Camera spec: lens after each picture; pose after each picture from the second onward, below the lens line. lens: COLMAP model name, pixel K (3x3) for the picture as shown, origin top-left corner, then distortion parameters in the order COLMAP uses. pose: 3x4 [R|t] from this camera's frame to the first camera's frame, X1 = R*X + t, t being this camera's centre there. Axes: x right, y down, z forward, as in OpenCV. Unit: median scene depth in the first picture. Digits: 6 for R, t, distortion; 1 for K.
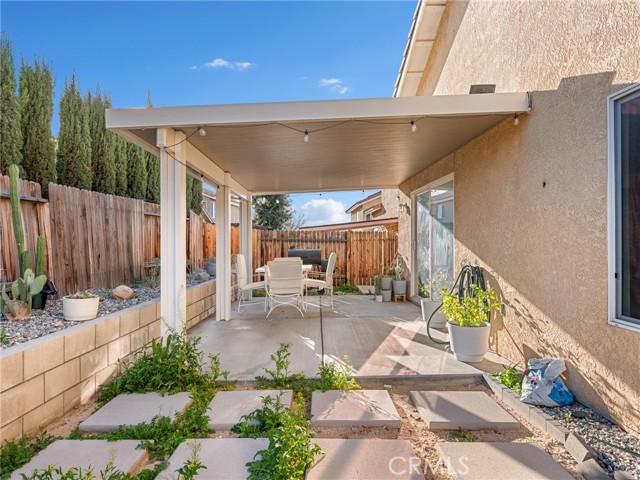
lens RADIAL K [[410.1, 0, 319.7], [0, 410.1, 241.4], [0, 0, 1]] dist [0.000620, 0.000057]
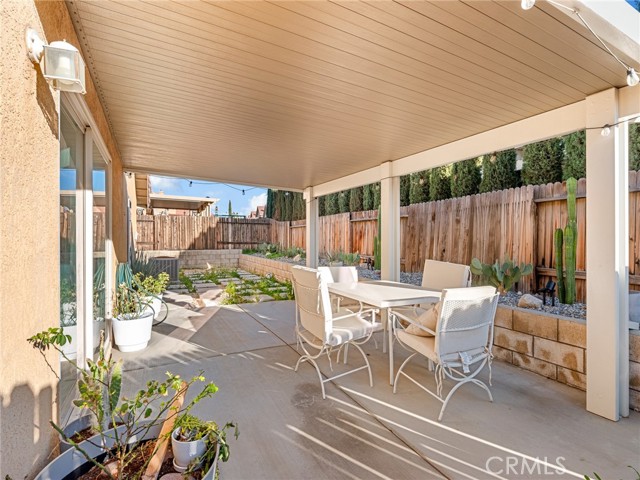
lens RADIAL K [[333.7, 0, 321.0], [0, 333.7, 240.2], [0, 0, 1]] dist [0.000650, 0.000069]
pose [[-0.891379, 0.004276, -0.453239, 0.267154], [-0.000158, 0.999952, 0.009746, -0.006209], [0.453260, 0.008759, -0.891336, 1.823800]]
